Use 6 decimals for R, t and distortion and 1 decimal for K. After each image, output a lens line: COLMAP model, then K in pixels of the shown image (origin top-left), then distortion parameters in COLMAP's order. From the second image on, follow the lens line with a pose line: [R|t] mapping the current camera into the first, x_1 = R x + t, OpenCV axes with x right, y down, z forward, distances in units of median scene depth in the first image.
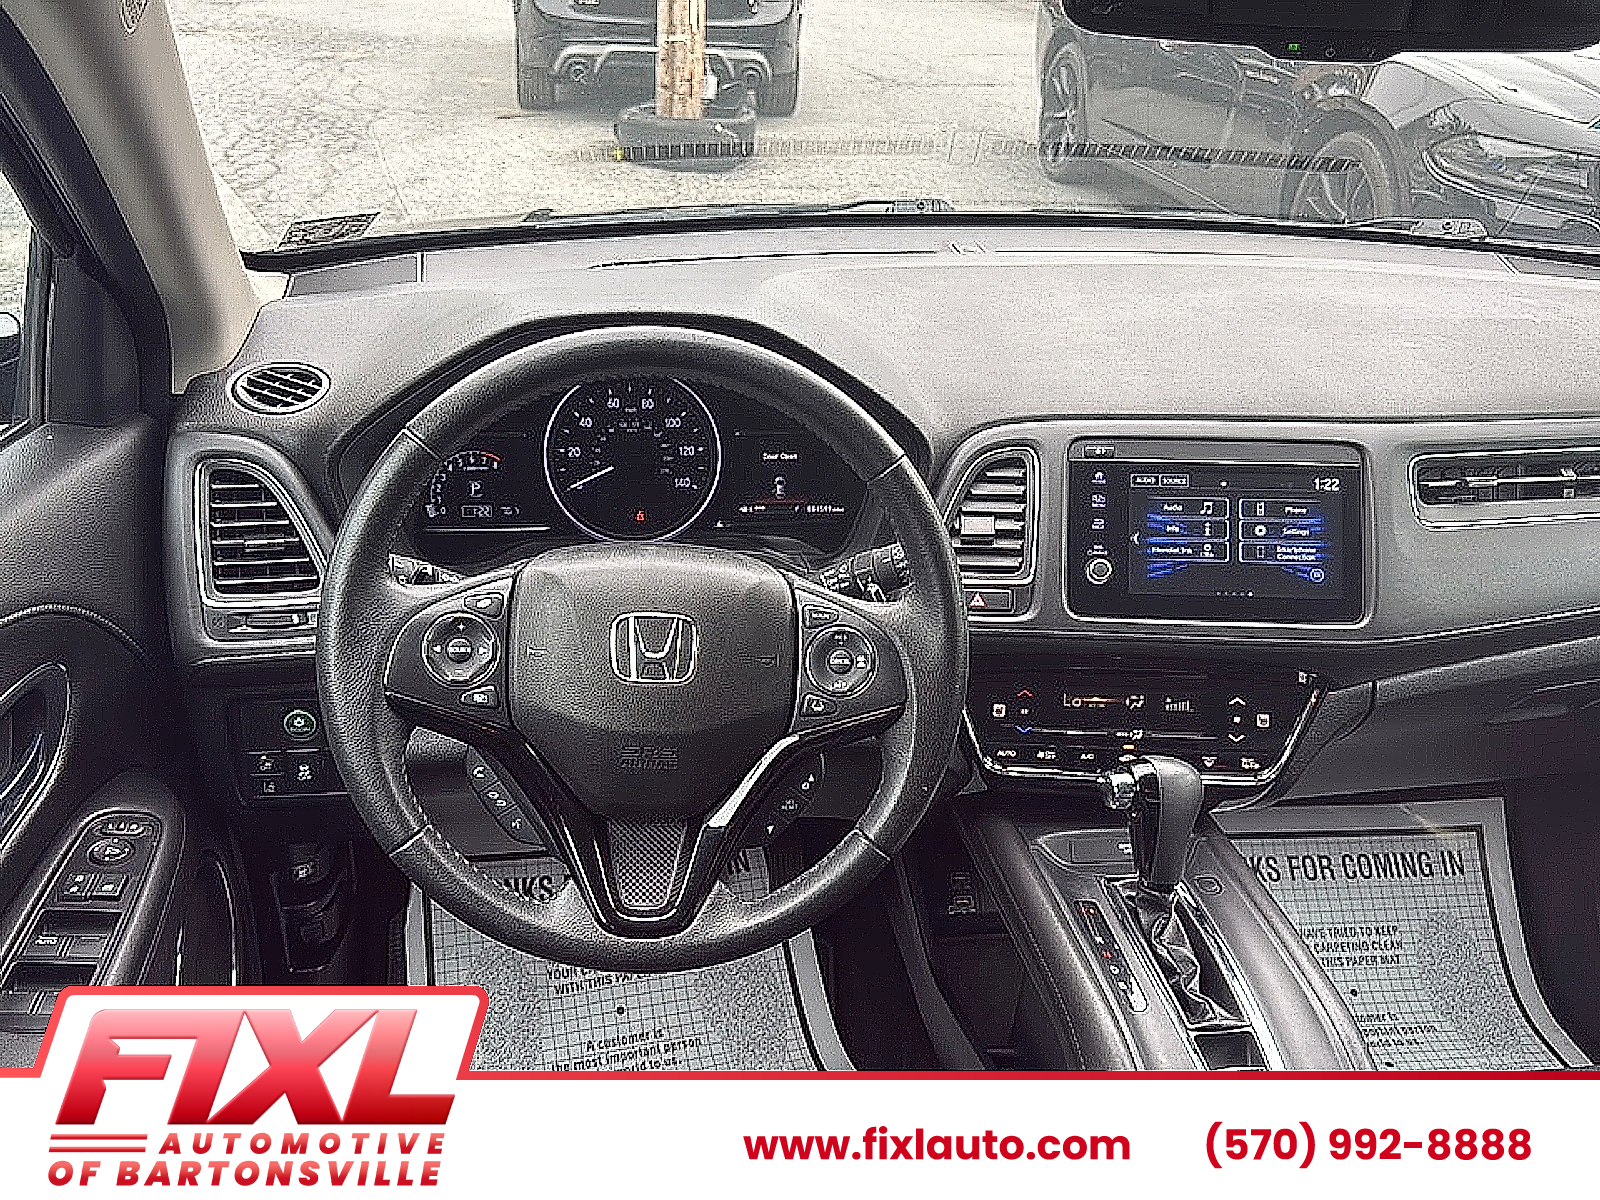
lens RADIAL K [[1450.1, 0, 800.0], [0, 1450.1, 600.0], [0, 0, 1]] dist [0.197483, -0.473390]
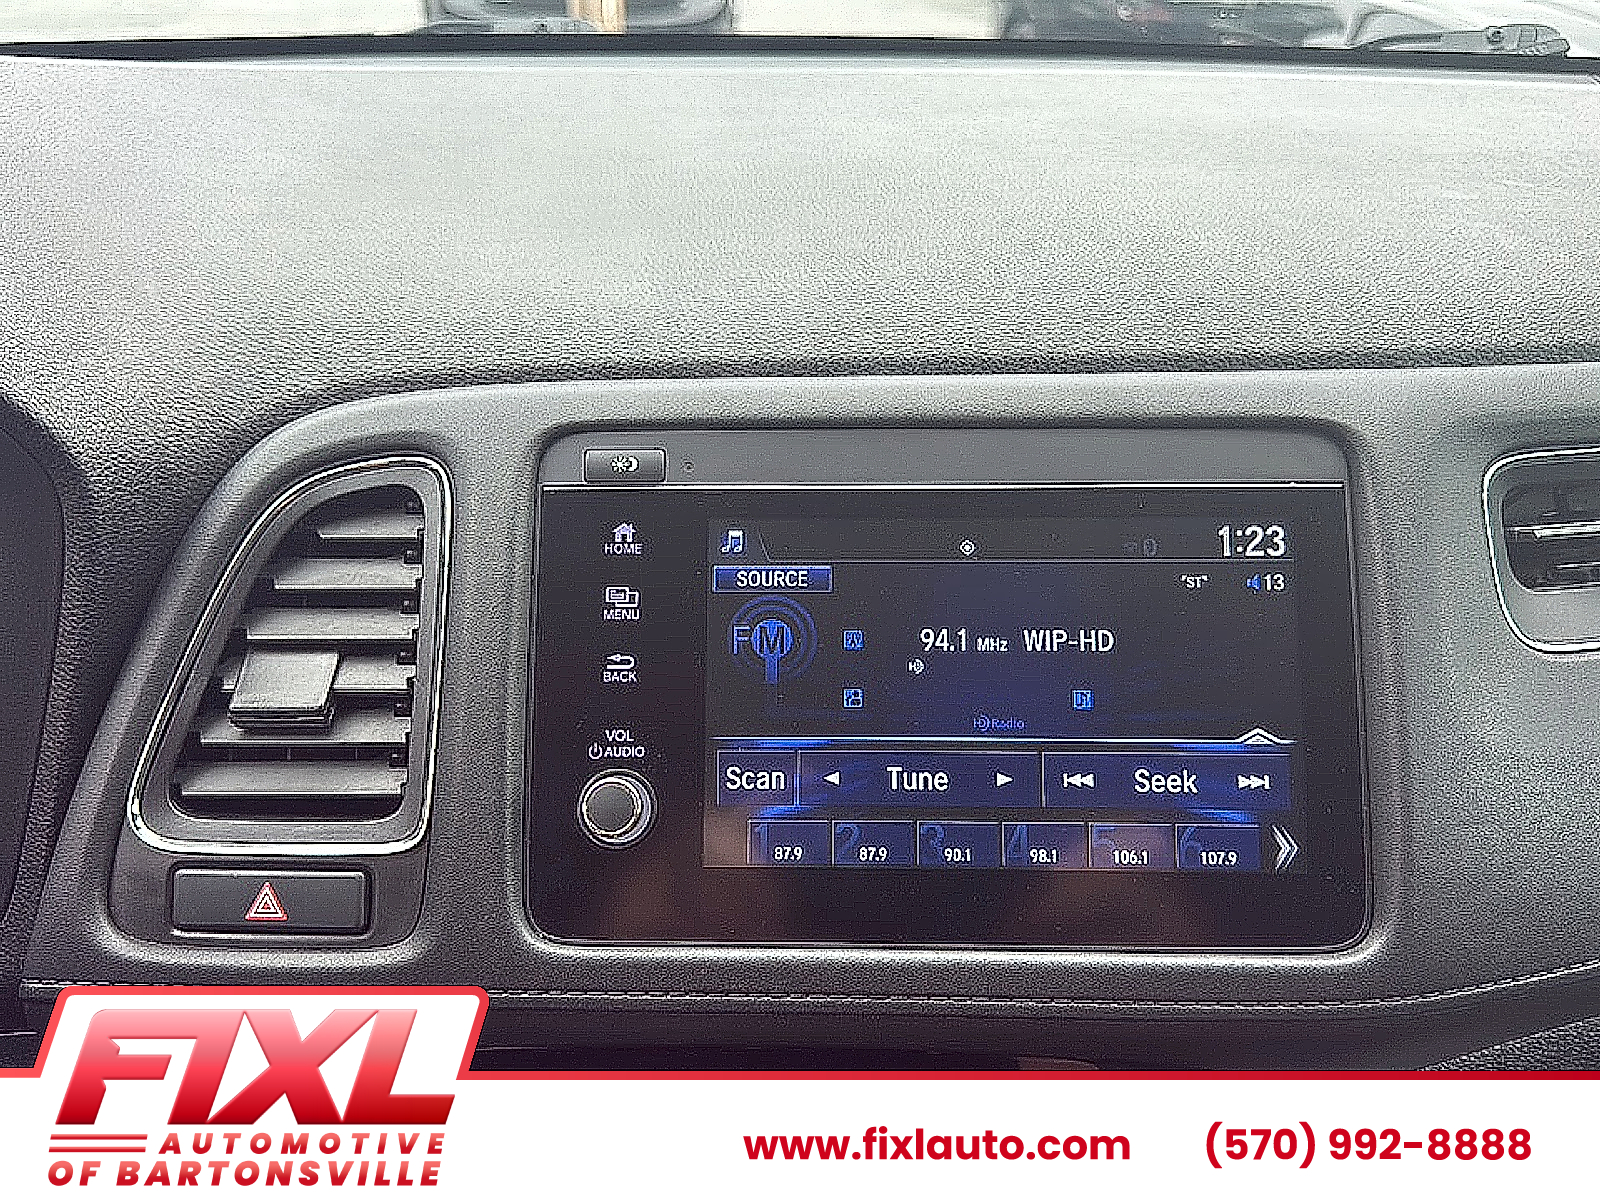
lens RADIAL K [[1484.0, 0, 800.0], [0, 1484.0, 600.0], [0, 0, 1]] dist [0.192842, -0.520287]
pose [[0.999573, -0.028474, 0.006498, 0.245080], [0.028594, 0.999408, -0.019137, -0.060474], [-0.005949, 0.019315, 0.999796, 0.638313]]
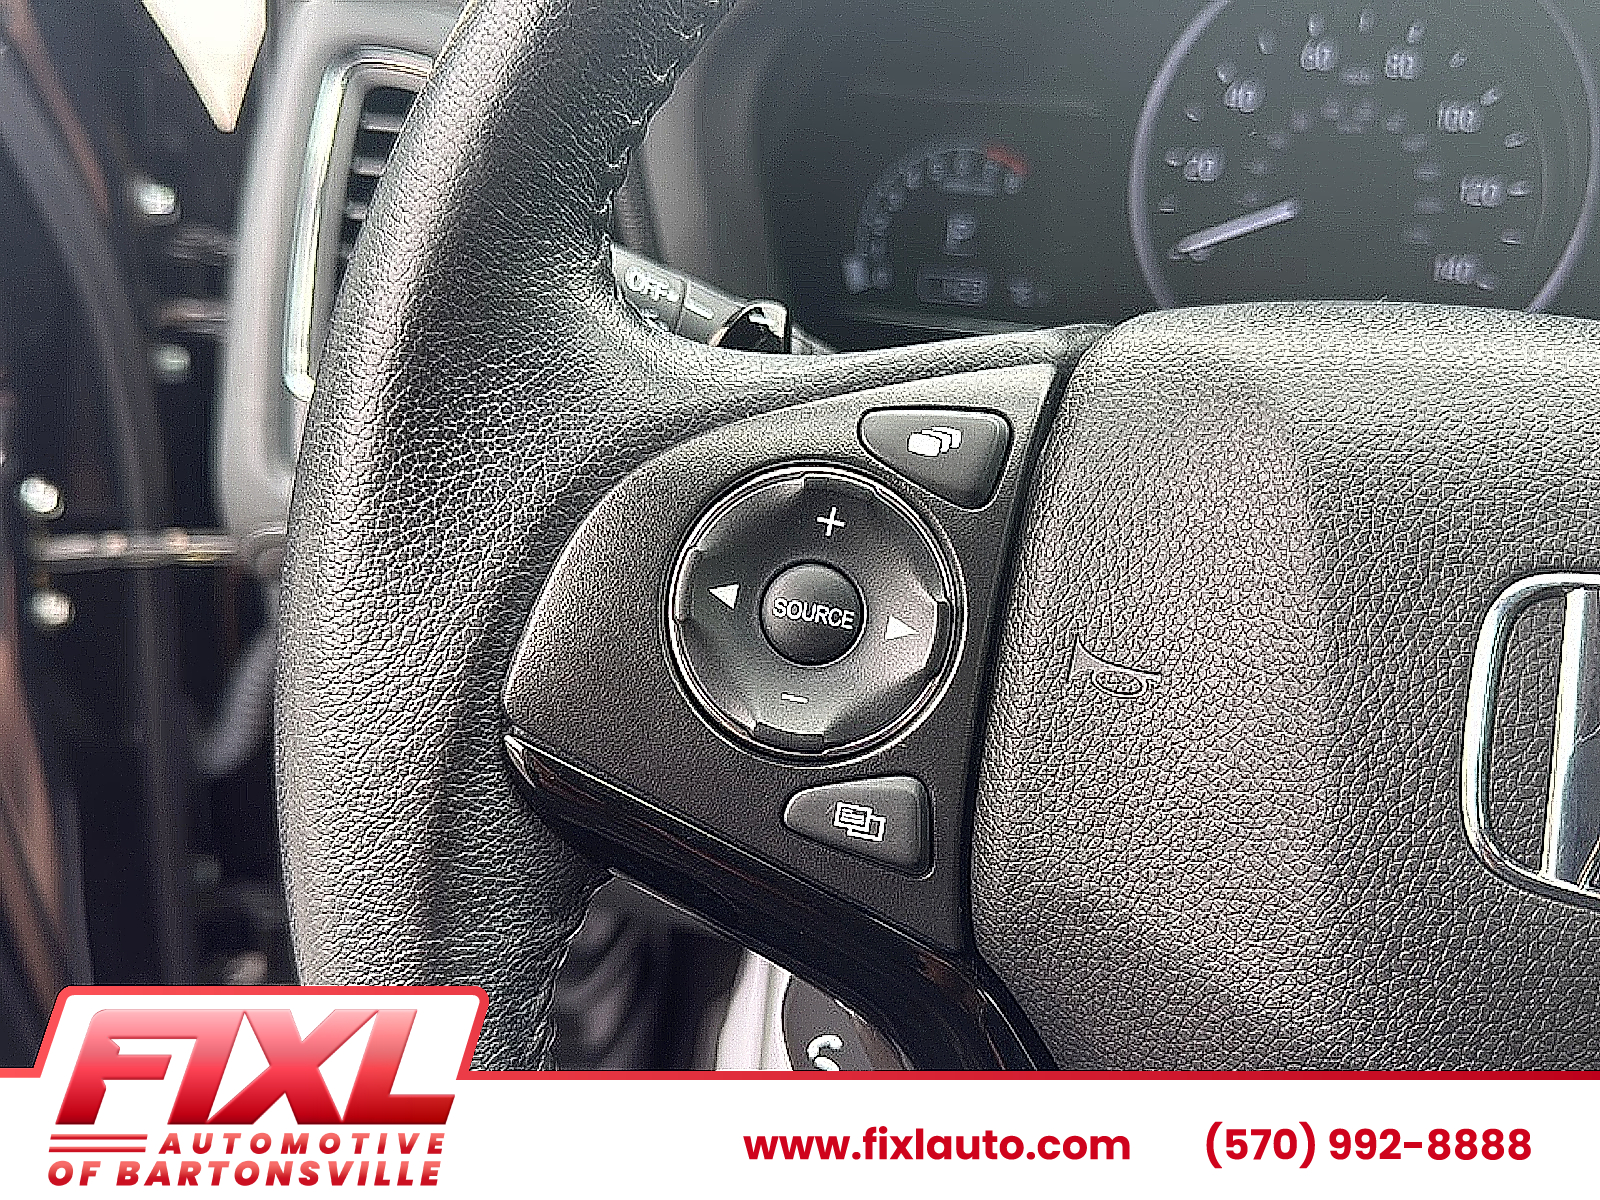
lens RADIAL K [[1484.0, 0, 800.0], [0, 1484.0, 600.0], [0, 0, 1]] dist [0.192842, -0.520287]
pose [[0.942418, 0.158259, -0.294622, -0.122323], [-0.147242, 0.987318, 0.059361, 0.013159], [0.300280, -0.012563, 0.953768, 0.580208]]
